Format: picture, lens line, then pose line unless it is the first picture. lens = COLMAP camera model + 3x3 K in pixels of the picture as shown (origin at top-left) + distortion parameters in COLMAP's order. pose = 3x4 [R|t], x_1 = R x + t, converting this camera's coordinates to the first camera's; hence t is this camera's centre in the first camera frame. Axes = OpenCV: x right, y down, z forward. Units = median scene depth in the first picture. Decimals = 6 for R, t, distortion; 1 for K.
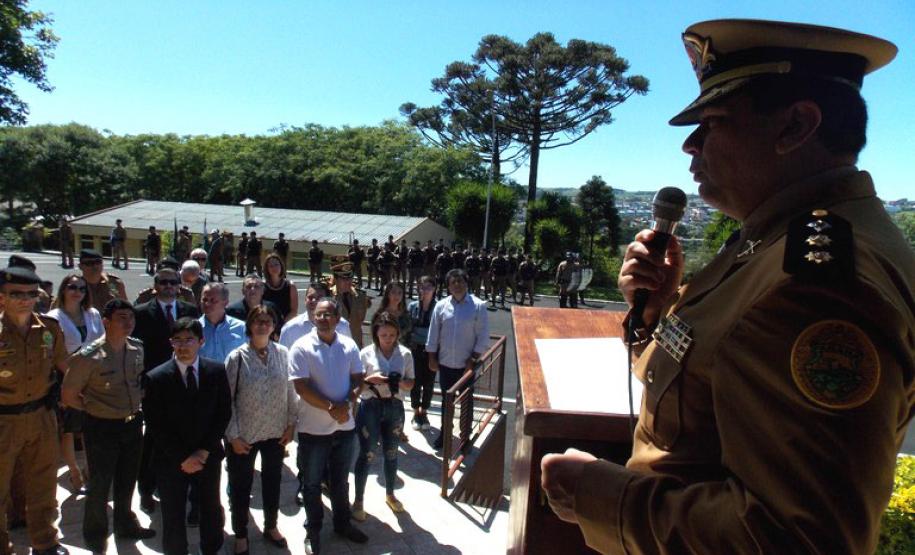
lens RADIAL K [[607.8, 0, 452.2], [0, 607.8, 278.9], [0, 0, 1]] dist [0.000220, -0.000663]
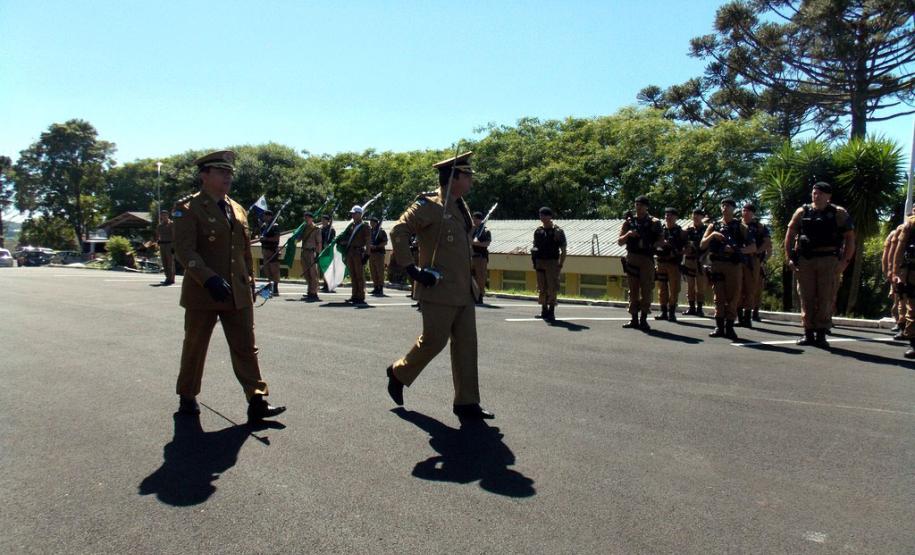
lens RADIAL K [[607.8, 0, 452.2], [0, 607.8, 278.9], [0, 0, 1]] dist [0.000220, -0.000663]
pose [[0.942728, -0.016740, -0.333143, -0.066512], [-0.007940, 0.997331, -0.072583, 0.011430], [0.333468, 0.071071, 0.940079, 0.253091]]
